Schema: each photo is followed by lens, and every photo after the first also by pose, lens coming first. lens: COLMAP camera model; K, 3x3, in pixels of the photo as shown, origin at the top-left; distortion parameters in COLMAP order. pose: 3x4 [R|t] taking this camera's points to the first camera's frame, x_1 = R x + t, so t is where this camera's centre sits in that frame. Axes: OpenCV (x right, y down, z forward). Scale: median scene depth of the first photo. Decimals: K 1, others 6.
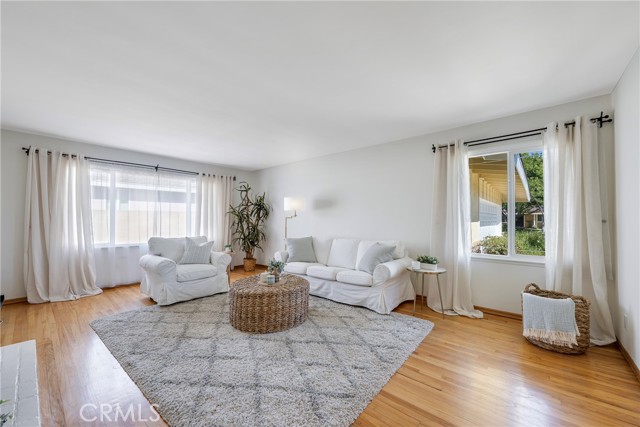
lens RADIAL K [[251.9, 0, 319.2], [0, 251.9, 216.1], [0, 0, 1]] dist [-0.007248, 0.000837]
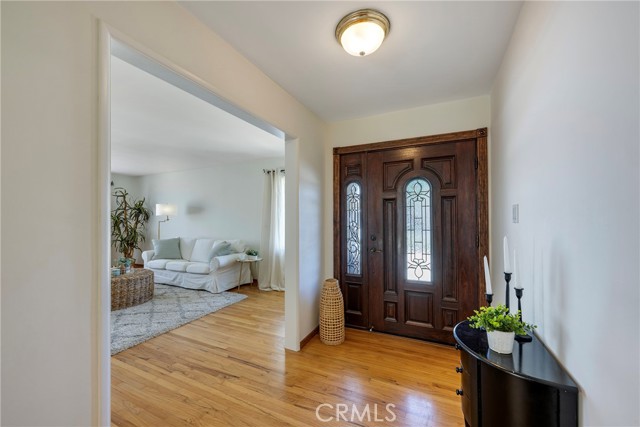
lens RADIAL K [[251.9, 0, 321.1], [0, 251.9, 215.5], [0, 0, 1]] dist [-0.007248, 0.000837]
pose [[0.962981, 0.002835, 0.269555, 0.379787], [-0.002748, 0.999996, -0.000703, -0.031530], [-0.269556, -0.000064, 0.962985, -0.414234]]
